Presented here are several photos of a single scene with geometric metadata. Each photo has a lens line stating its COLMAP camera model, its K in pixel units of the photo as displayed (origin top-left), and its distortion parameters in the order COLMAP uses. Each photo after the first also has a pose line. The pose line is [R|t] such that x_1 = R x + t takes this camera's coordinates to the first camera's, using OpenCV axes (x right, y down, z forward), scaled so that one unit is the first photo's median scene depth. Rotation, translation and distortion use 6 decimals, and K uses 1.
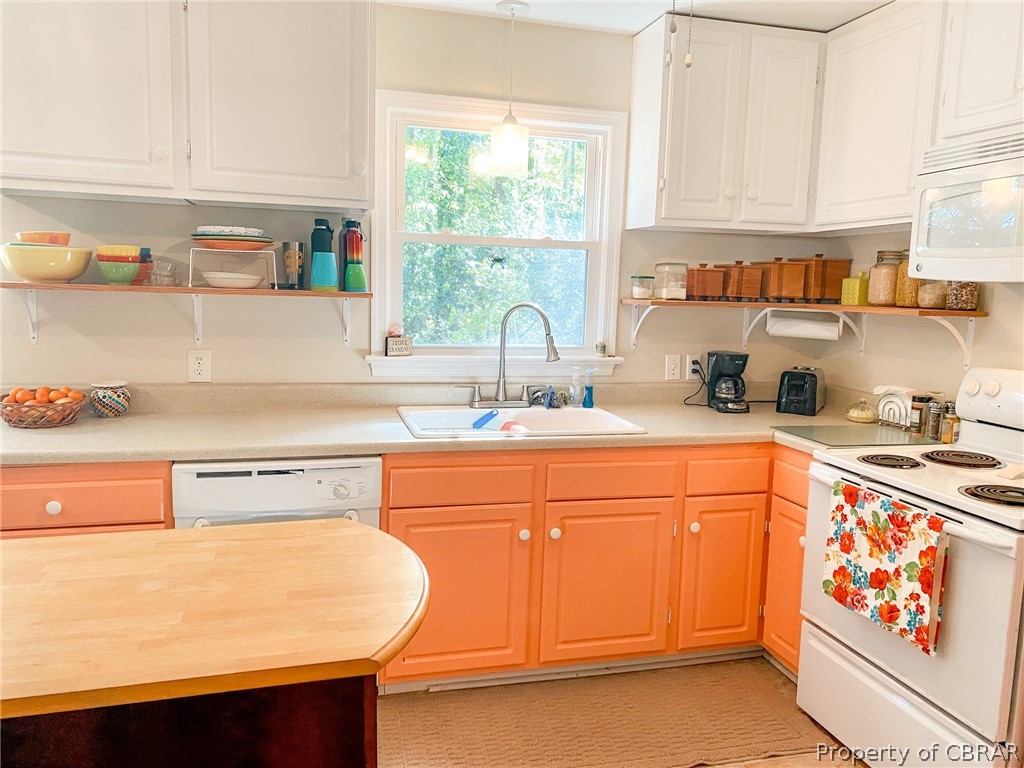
lens RADIAL K [[783.7, 0, 512.0], [0, 783.7, 384.0], [0, 0, 1]] dist [0.043022, -0.007581]
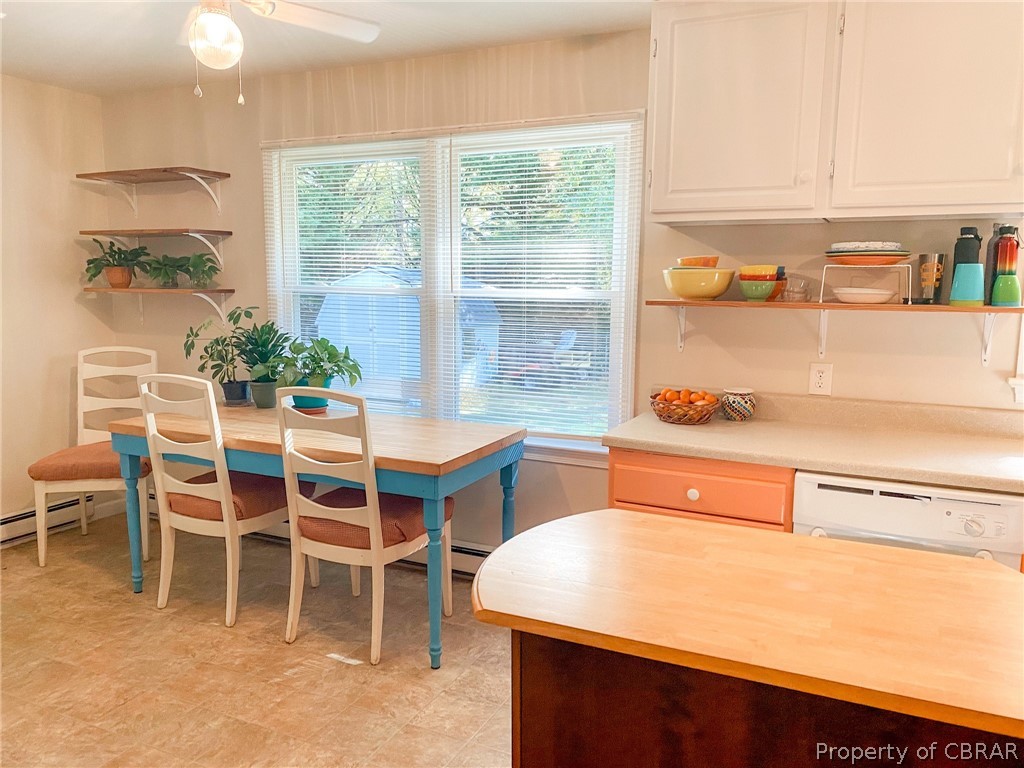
lens RADIAL K [[783.7, 0, 512.0], [0, 783.7, 384.0], [0, 0, 1]] dist [0.043022, -0.007581]
pose [[0.765270, 0.067178, -0.640194, -0.046967], [-0.073516, 0.997153, 0.016755, -0.004419], [0.639498, 0.034242, 0.768030, -0.046022]]
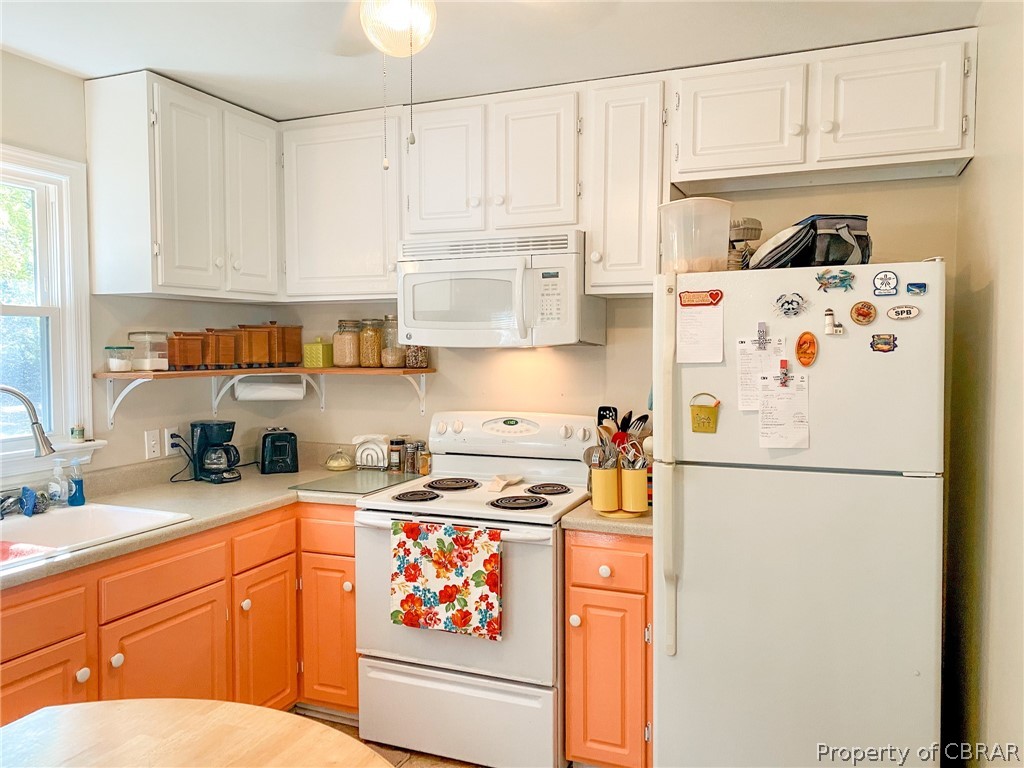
lens RADIAL K [[783.7, 0, 512.0], [0, 783.7, 384.0], [0, 0, 1]] dist [0.043022, -0.007581]
pose [[0.614366, -0.069833, 0.785925, -0.314064], [0.123385, 0.992324, -0.008279, -0.038869], [-0.779314, 0.102057, 0.618267, 0.121190]]
